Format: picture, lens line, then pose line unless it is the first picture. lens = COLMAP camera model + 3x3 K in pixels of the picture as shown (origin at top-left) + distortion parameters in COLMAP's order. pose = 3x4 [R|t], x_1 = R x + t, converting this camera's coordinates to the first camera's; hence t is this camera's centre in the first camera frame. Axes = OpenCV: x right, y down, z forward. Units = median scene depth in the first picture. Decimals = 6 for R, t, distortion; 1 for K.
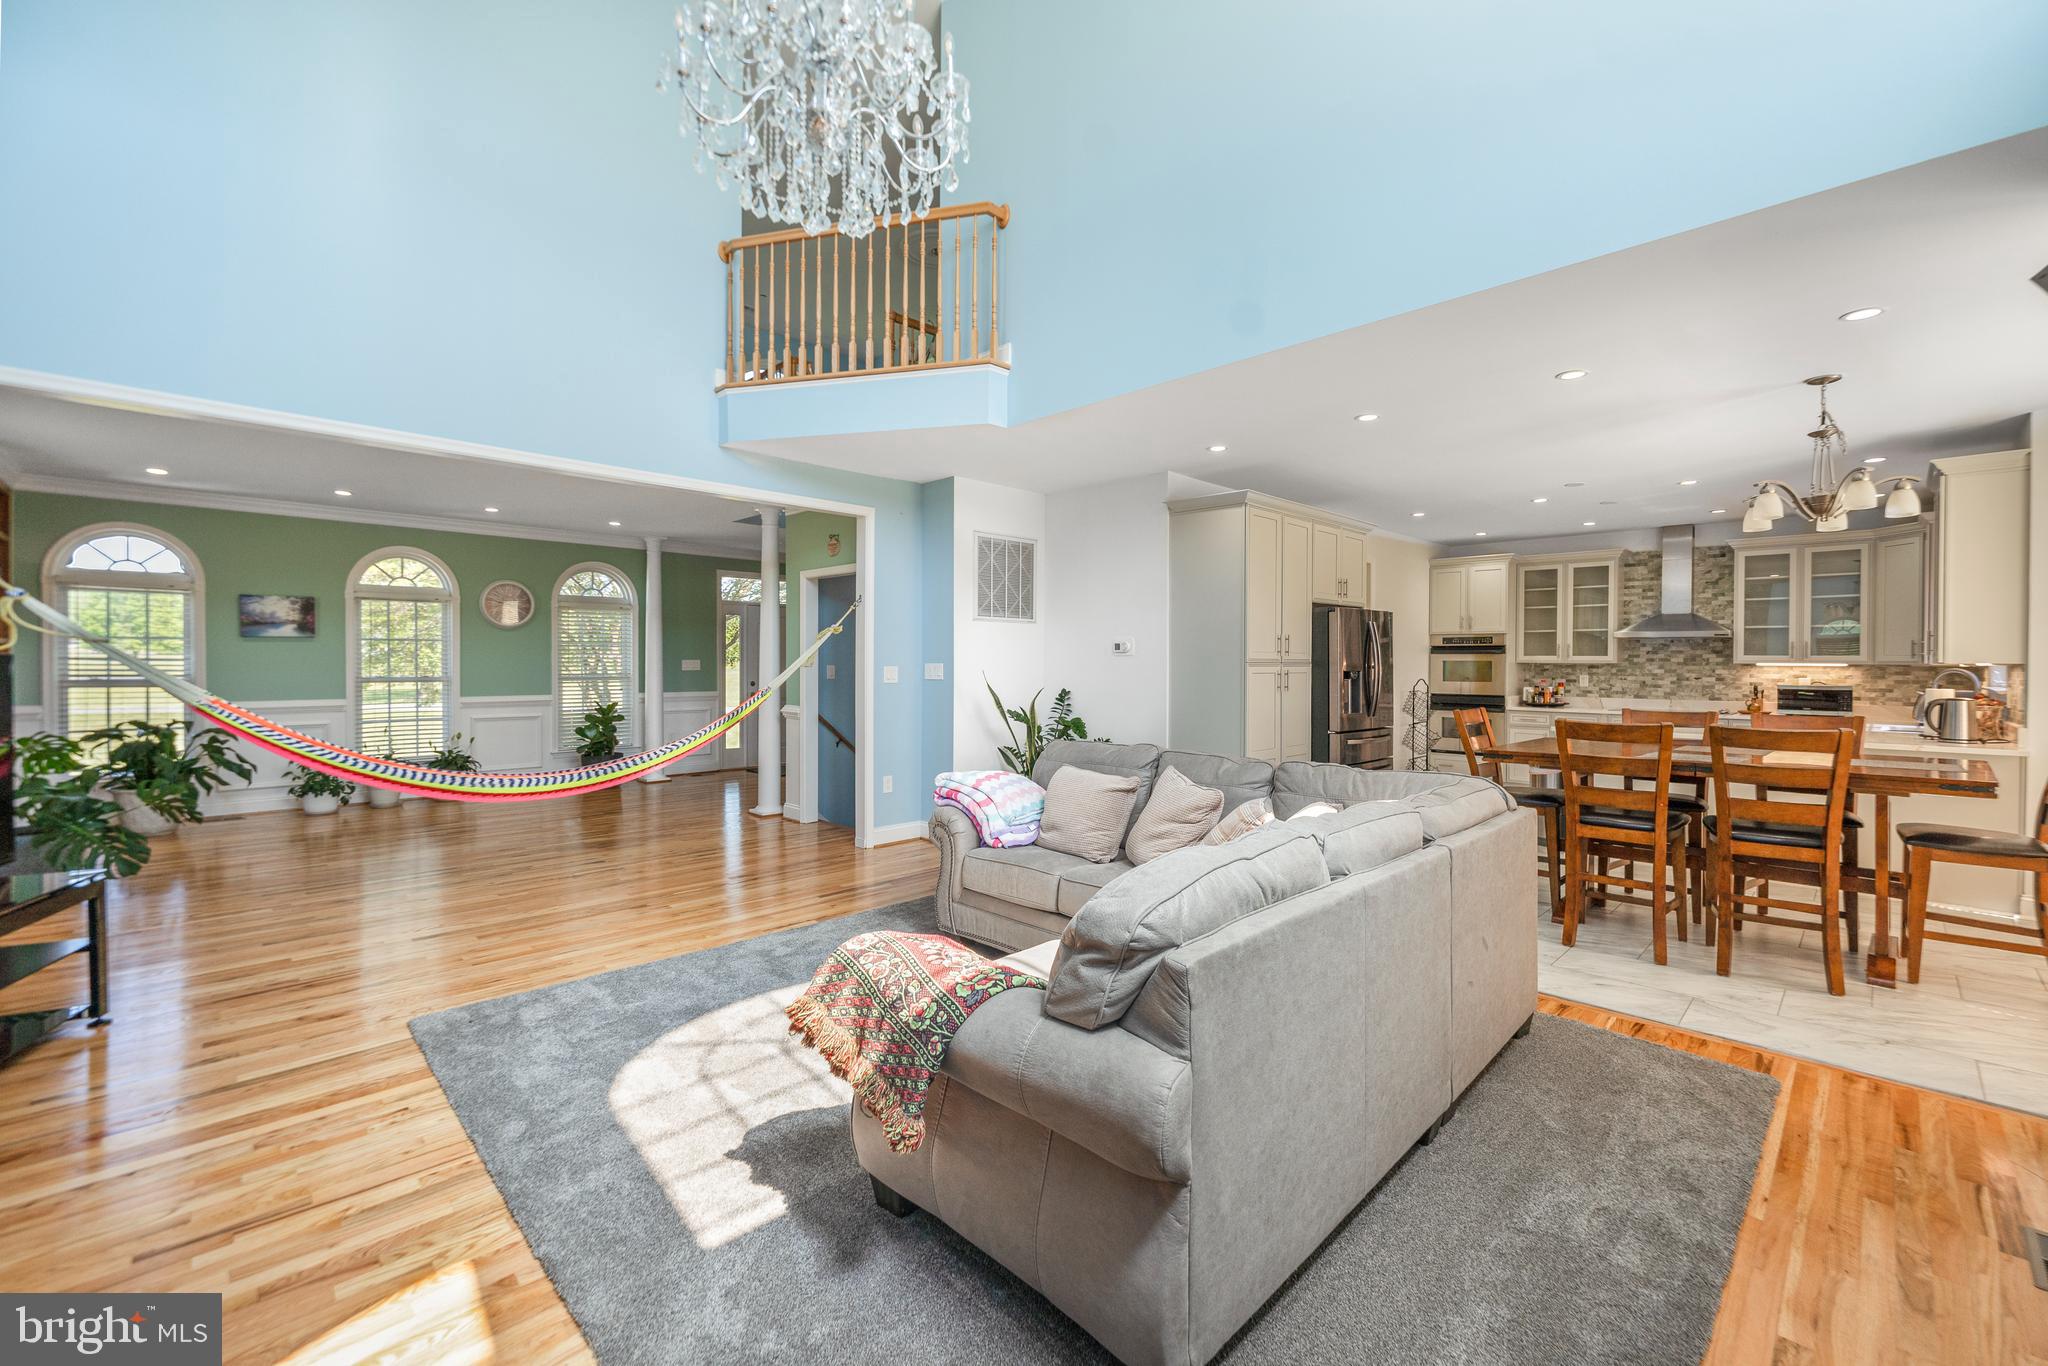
lens RADIAL K [[842.2, 0, 1020.9], [0, 842.2, 676.0], [0, 0, 1]] dist [-0.008993, 0.002097]
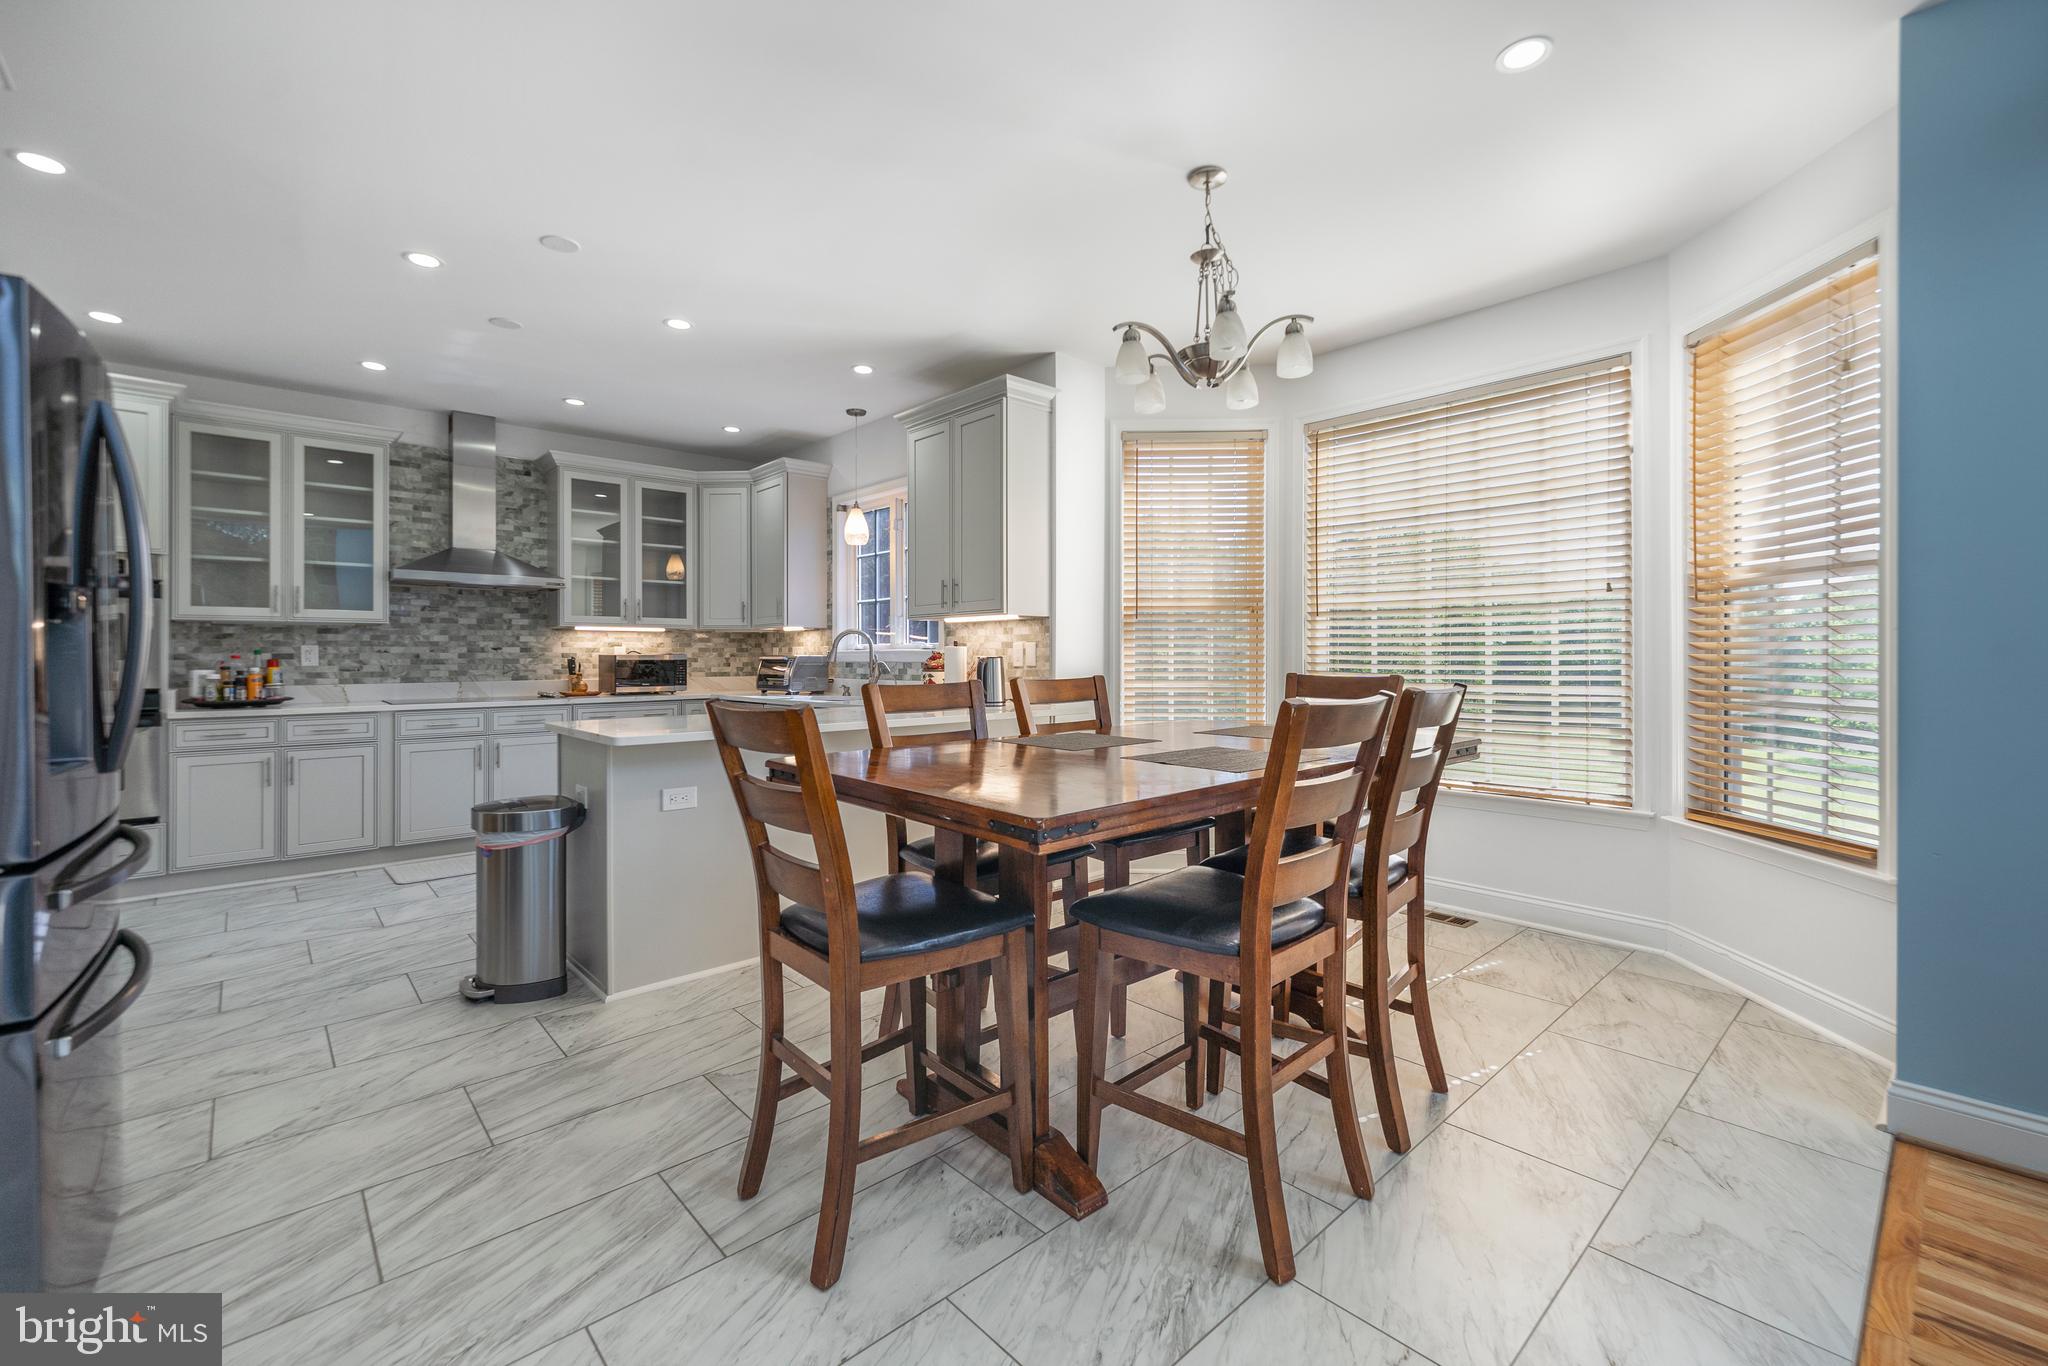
lens RADIAL K [[842.2, 0, 1053.3], [0, 842.2, 651.6], [0, 0, 1]] dist [-0.008993, 0.002097]
pose [[0.013925, -0.003672, 0.999896, 0.140912], [0.020291, 0.999788, 0.003389, 0.012866], [-0.999697, 0.020241, 0.013997, 0.576355]]
